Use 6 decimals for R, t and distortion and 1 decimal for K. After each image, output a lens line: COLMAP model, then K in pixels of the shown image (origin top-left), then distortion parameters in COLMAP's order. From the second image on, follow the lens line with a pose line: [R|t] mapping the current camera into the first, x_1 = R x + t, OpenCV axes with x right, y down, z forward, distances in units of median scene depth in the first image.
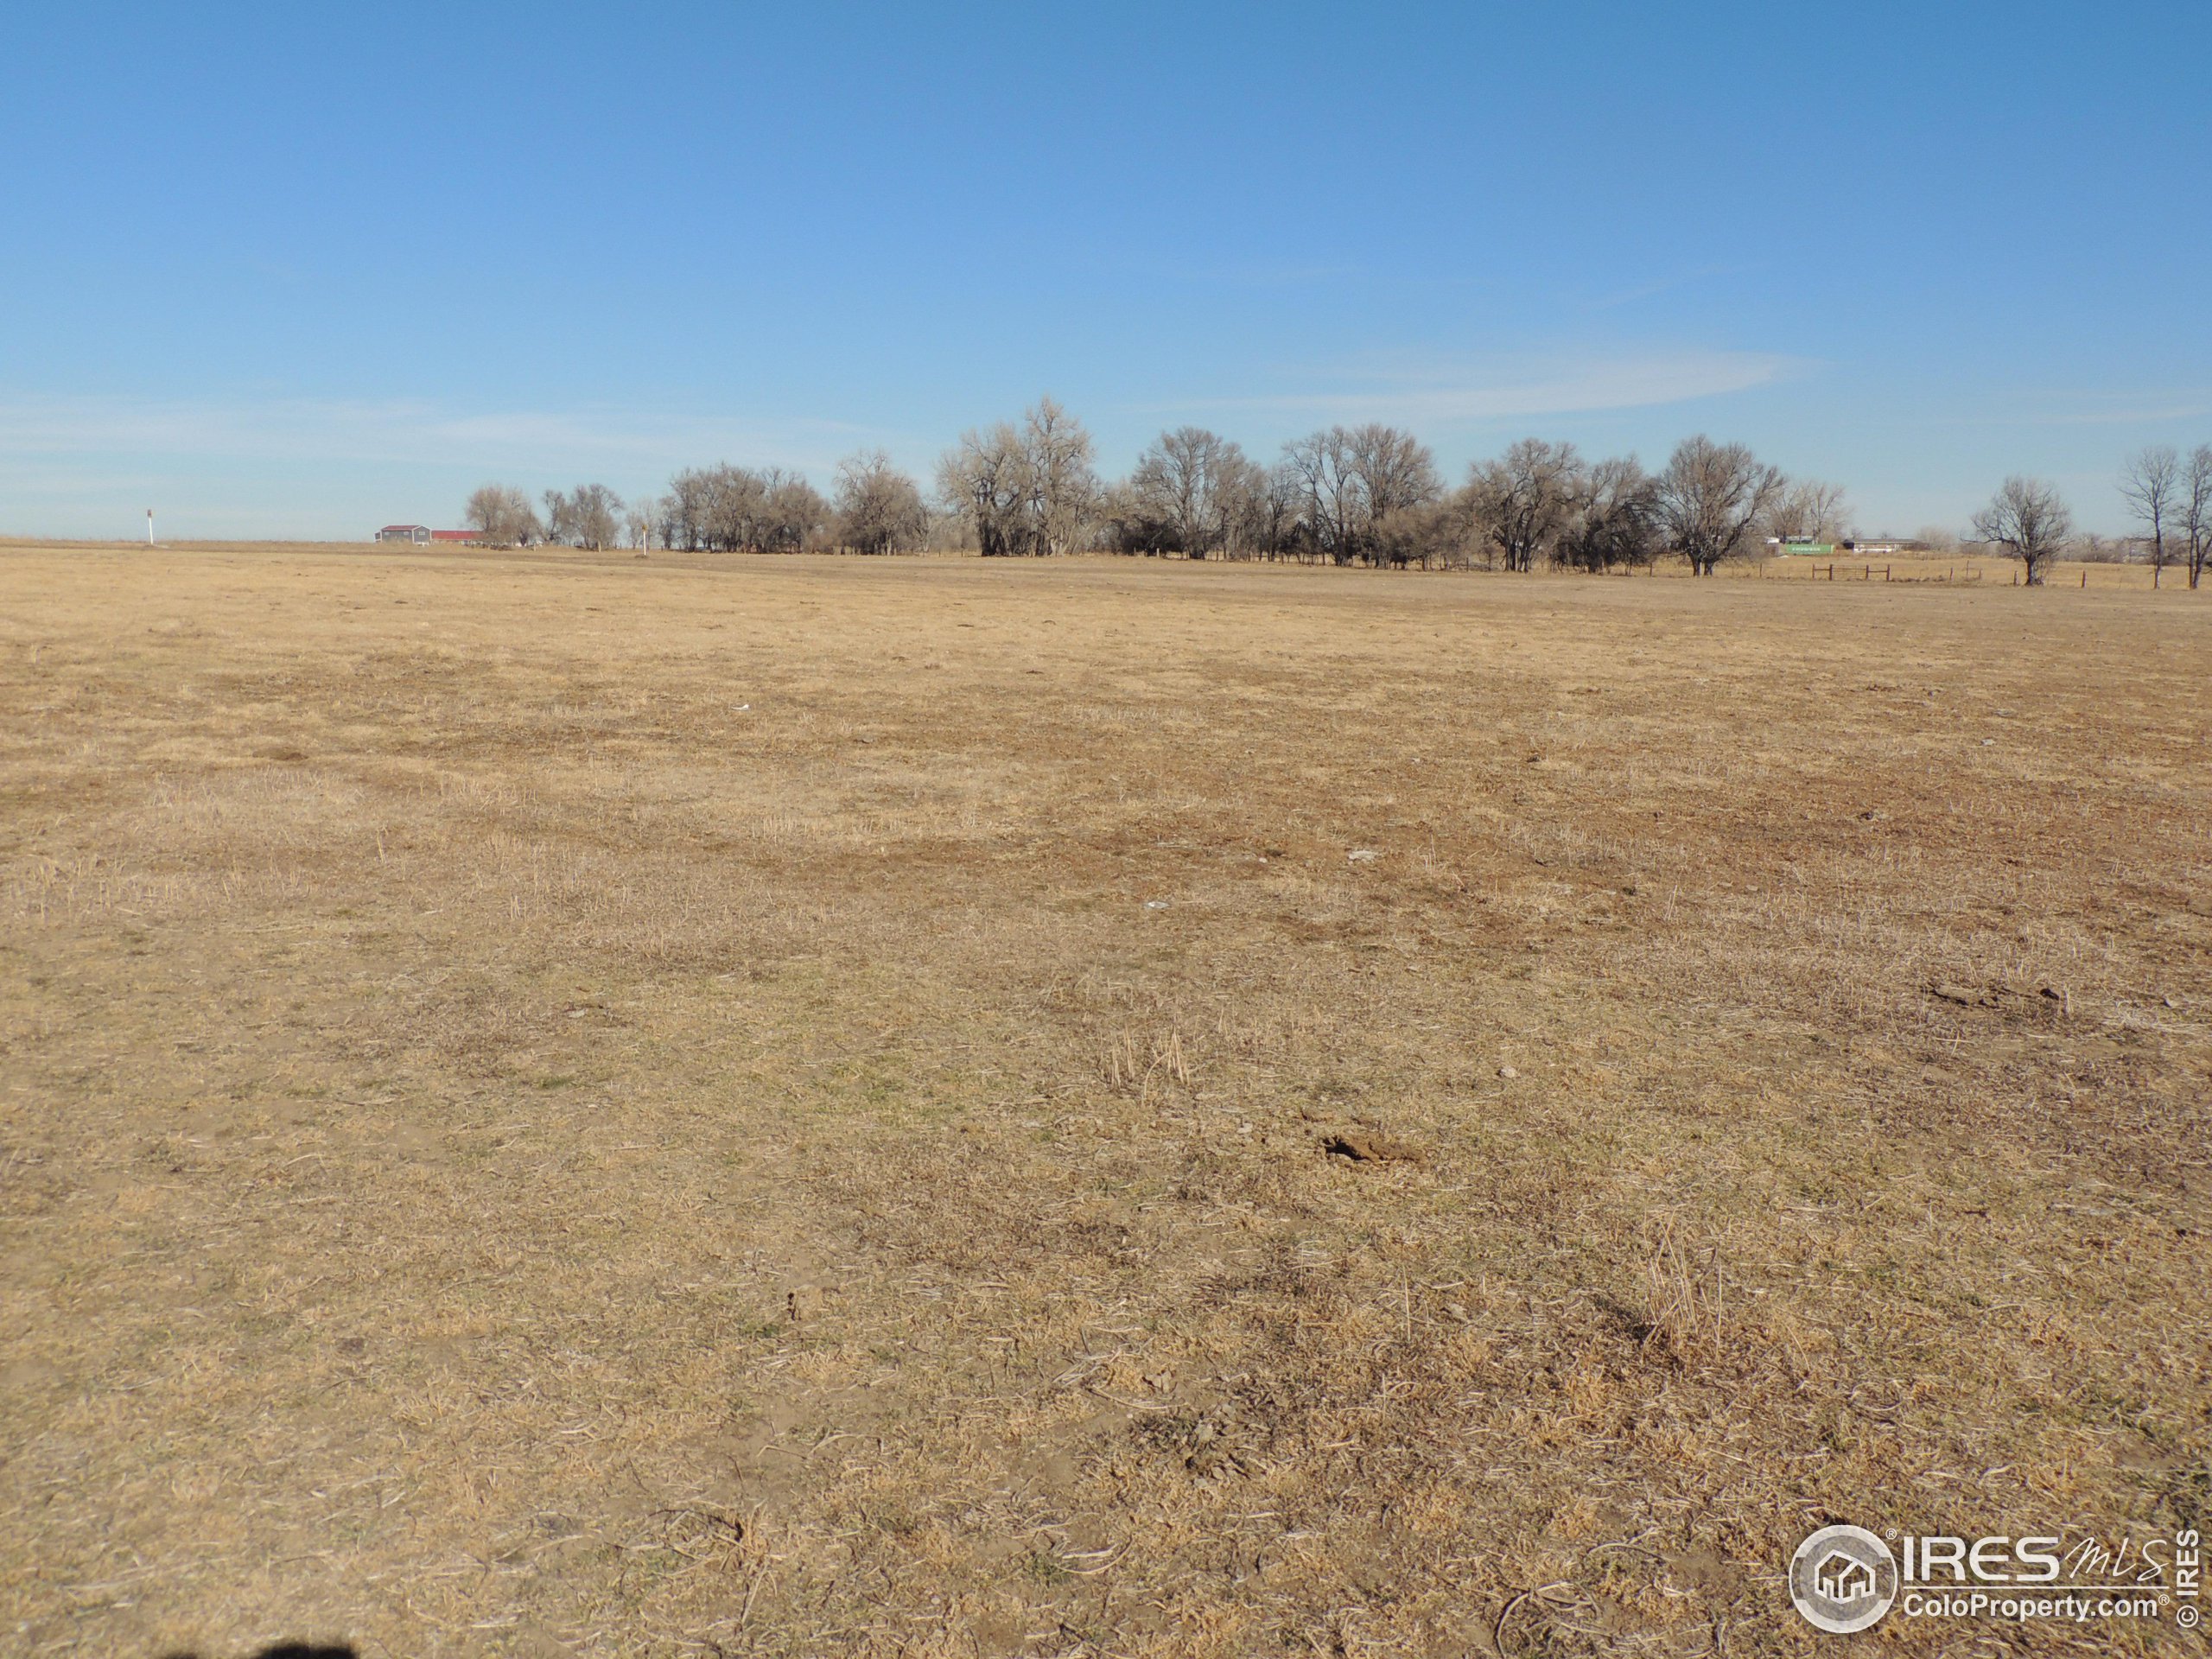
lens RADIAL K [[1786.2, 0, 1107.0], [0, 1786.2, 833.9], [0, 0, 1]] dist [-0.004526, -0.004804]
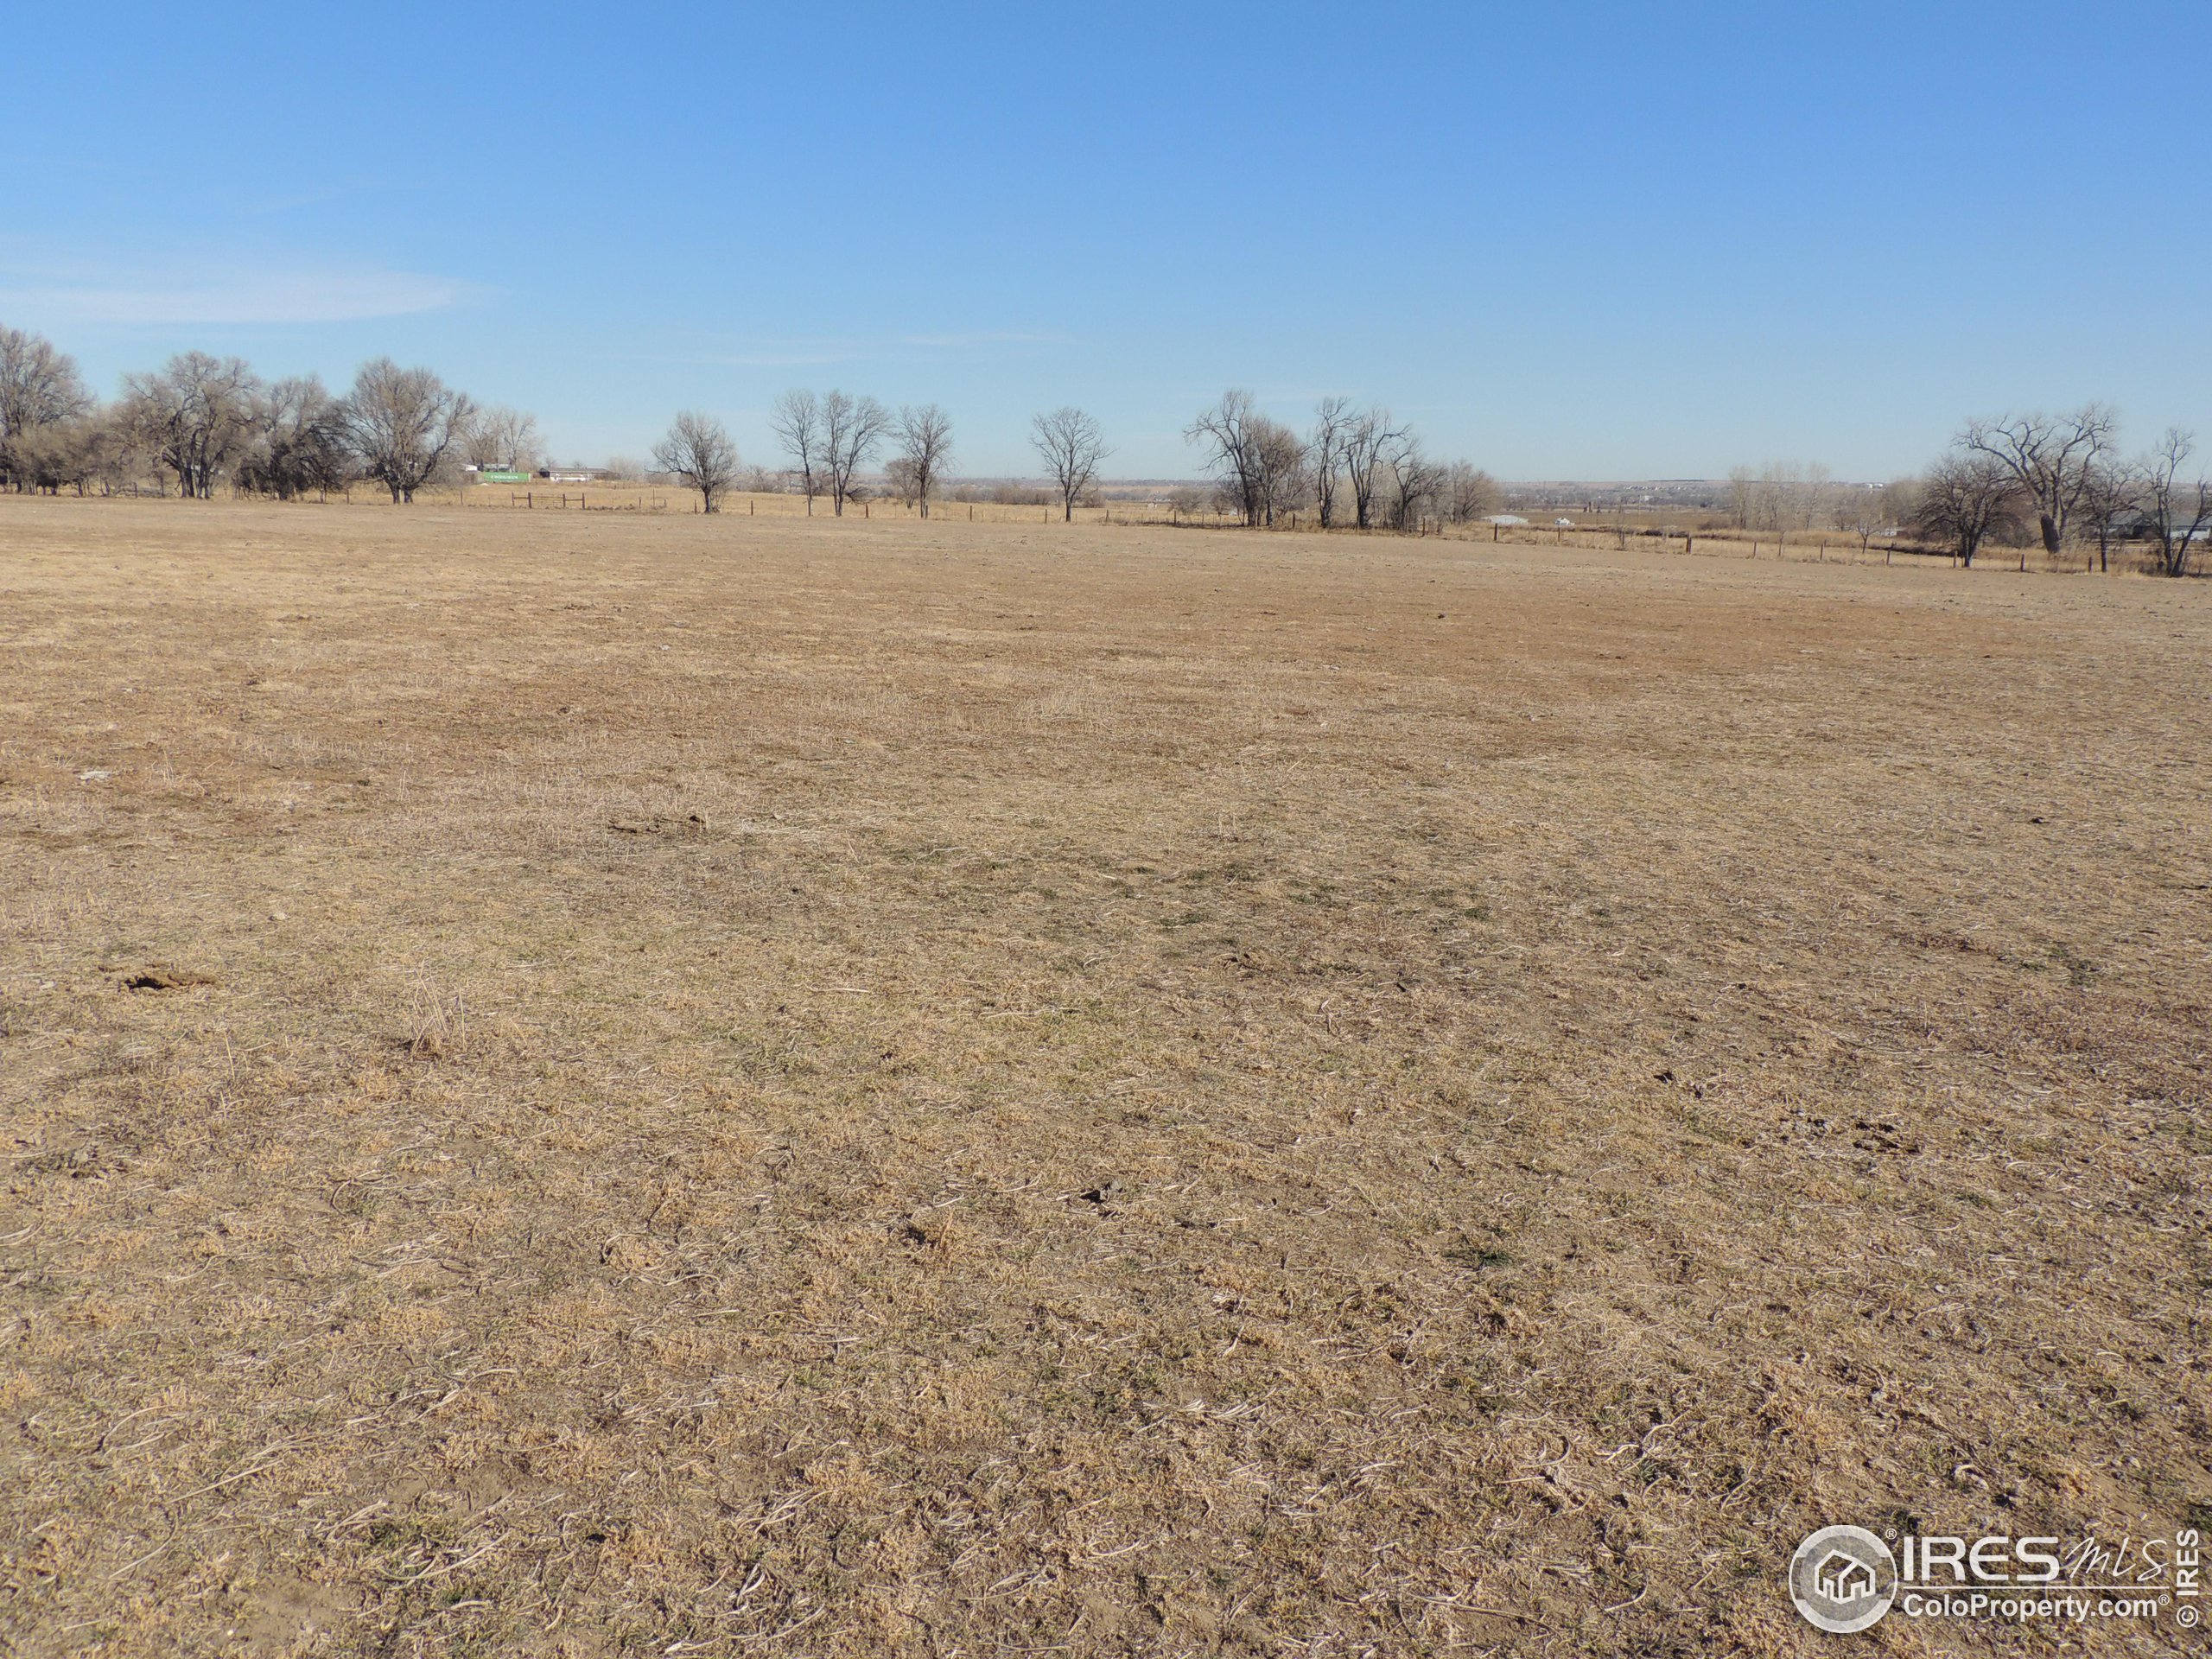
lens RADIAL K [[1786.2, 0, 1112.9], [0, 1786.2, 837.0], [0, 0, 1]] dist [-0.004526, -0.004804]
pose [[0.770268, -0.112776, 0.627669, -0.171019], [0.086842, 0.993620, 0.071956, 0.075196], [-0.631779, -0.000917, 0.775148, -0.546624]]
